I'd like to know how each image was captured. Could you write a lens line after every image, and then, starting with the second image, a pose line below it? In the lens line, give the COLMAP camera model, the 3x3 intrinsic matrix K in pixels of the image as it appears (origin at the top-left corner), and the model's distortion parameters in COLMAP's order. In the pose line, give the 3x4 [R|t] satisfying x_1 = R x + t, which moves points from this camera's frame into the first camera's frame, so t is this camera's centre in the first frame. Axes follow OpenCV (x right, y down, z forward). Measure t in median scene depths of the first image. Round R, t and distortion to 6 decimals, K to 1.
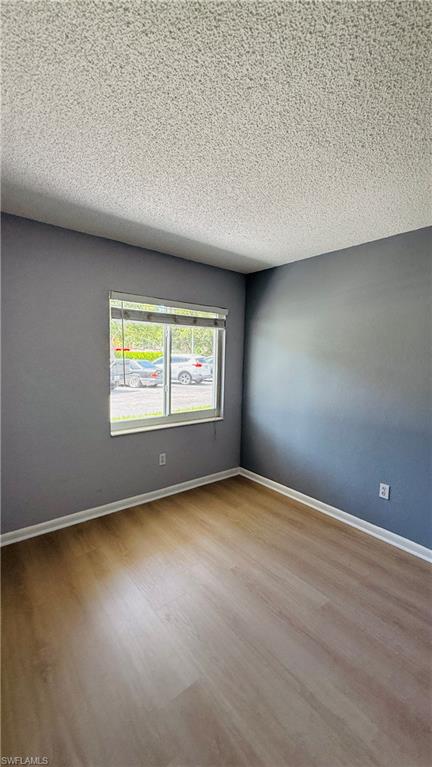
lens RADIAL K [[305.6, 0, 216.8], [0, 305.6, 383.3], [0, 0, 1]] dist [0.001518, 0.000508]
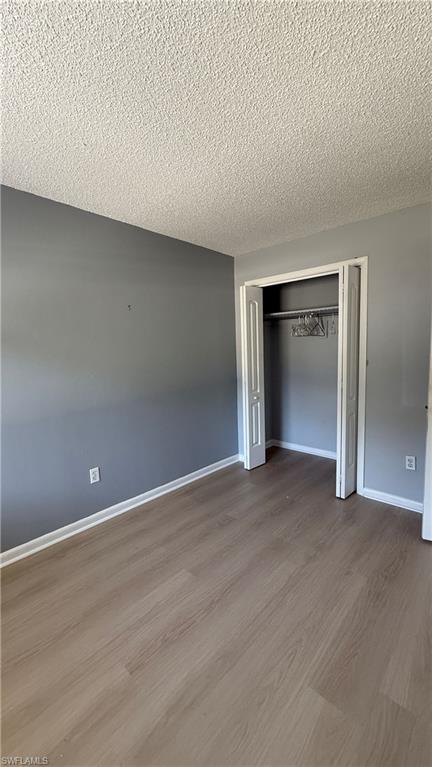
lens RADIAL K [[305.6, 0, 218.8], [0, 305.6, 386.9], [0, 0, 1]] dist [0.001518, 0.000508]
pose [[-0.131241, -0.153189, 0.979443, -0.561793], [0.121389, 0.978071, 0.169240, -0.054345], [-0.983890, 0.141105, -0.109768, 0.910034]]
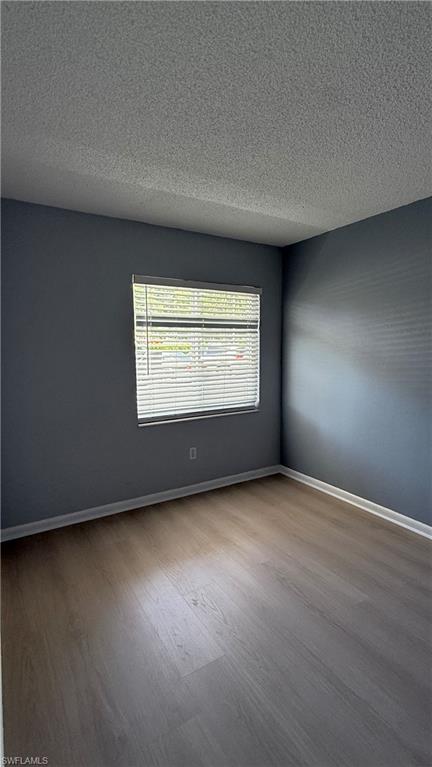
lens RADIAL K [[353.0, 0, 215.1], [0, 353.0, 383.7], [0, 0, 1]] dist [-0.001742, 0.000775]
pose [[0.991225, -0.020262, -0.130627, 0.063963], [0.022763, 0.999584, 0.017687, 0.036173], [0.130214, -0.020505, 0.991274, -0.101217]]
